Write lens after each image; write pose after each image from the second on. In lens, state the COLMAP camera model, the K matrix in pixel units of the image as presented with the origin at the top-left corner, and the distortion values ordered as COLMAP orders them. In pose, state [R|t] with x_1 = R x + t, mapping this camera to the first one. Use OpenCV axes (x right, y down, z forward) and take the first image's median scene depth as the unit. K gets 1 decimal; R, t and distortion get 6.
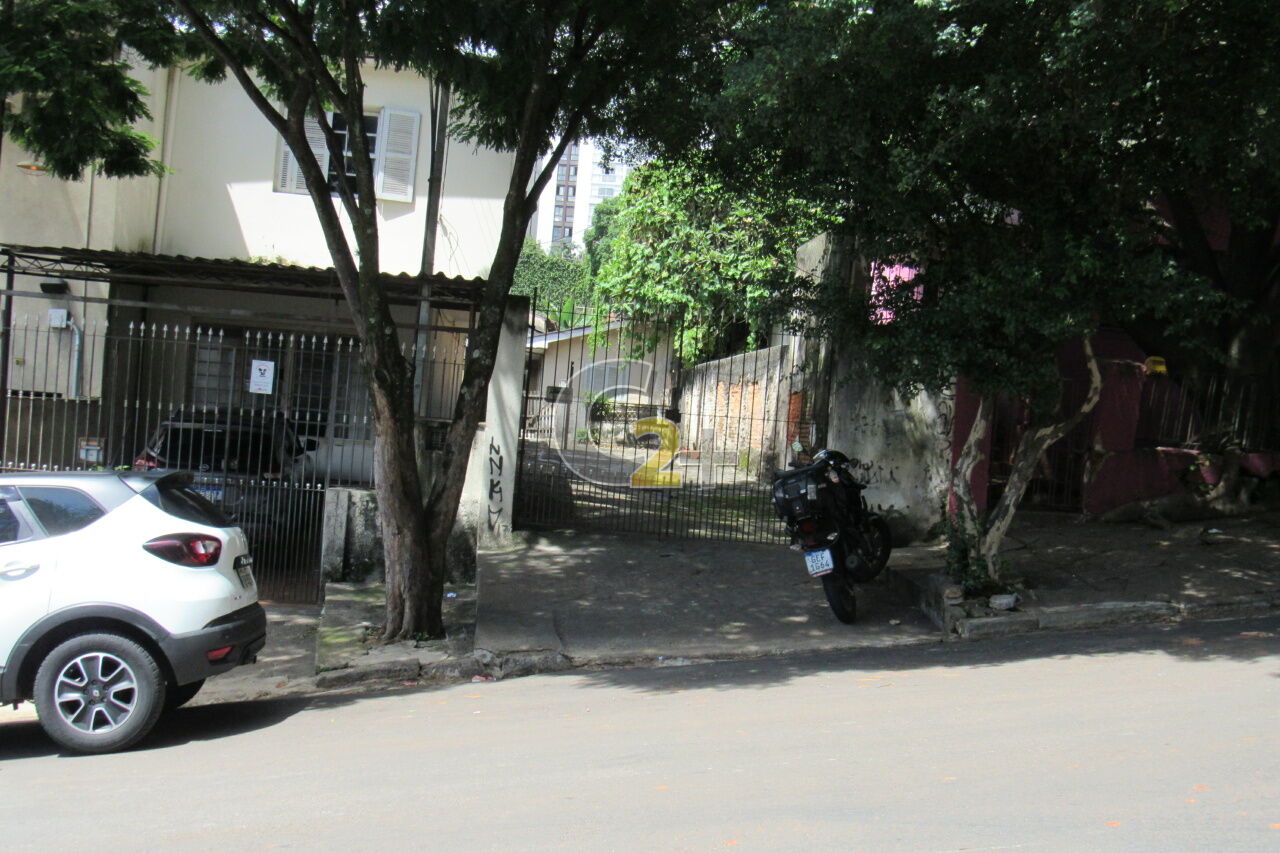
lens RADIAL K [[1448.3, 0, 642.1], [0, 1448.3, 409.9], [0, 0, 1]] dist [-0.073931, 0.043517]
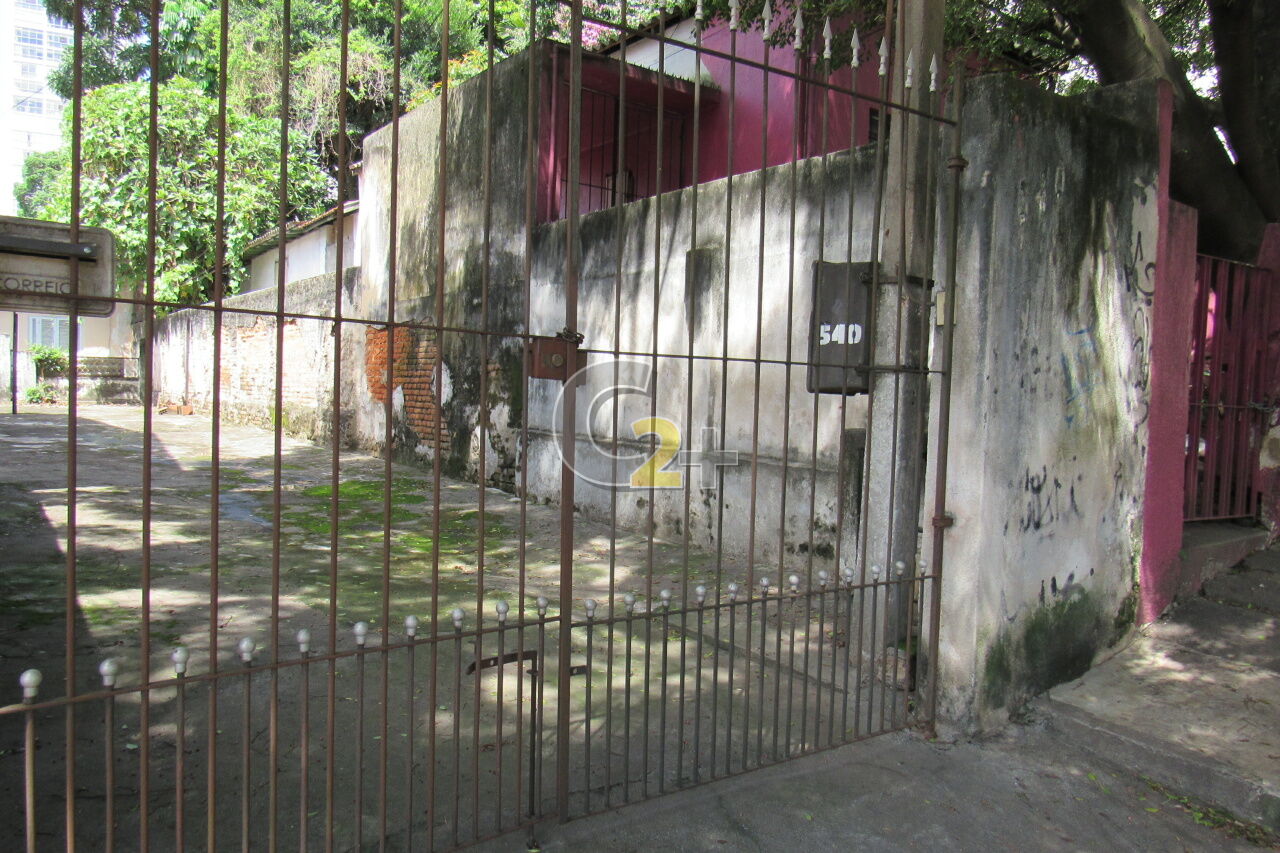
lens RADIAL K [[909.2, 0, 638.7], [0, 909.2, 421.4], [0, 0, 1]] dist [-0.022986, 0.006341]
pose [[0.845891, -0.077441, 0.527704, -0.055468], [0.037508, 0.995591, 0.085979, 0.000407], [-0.532035, -0.052936, 0.845066, 0.874760]]
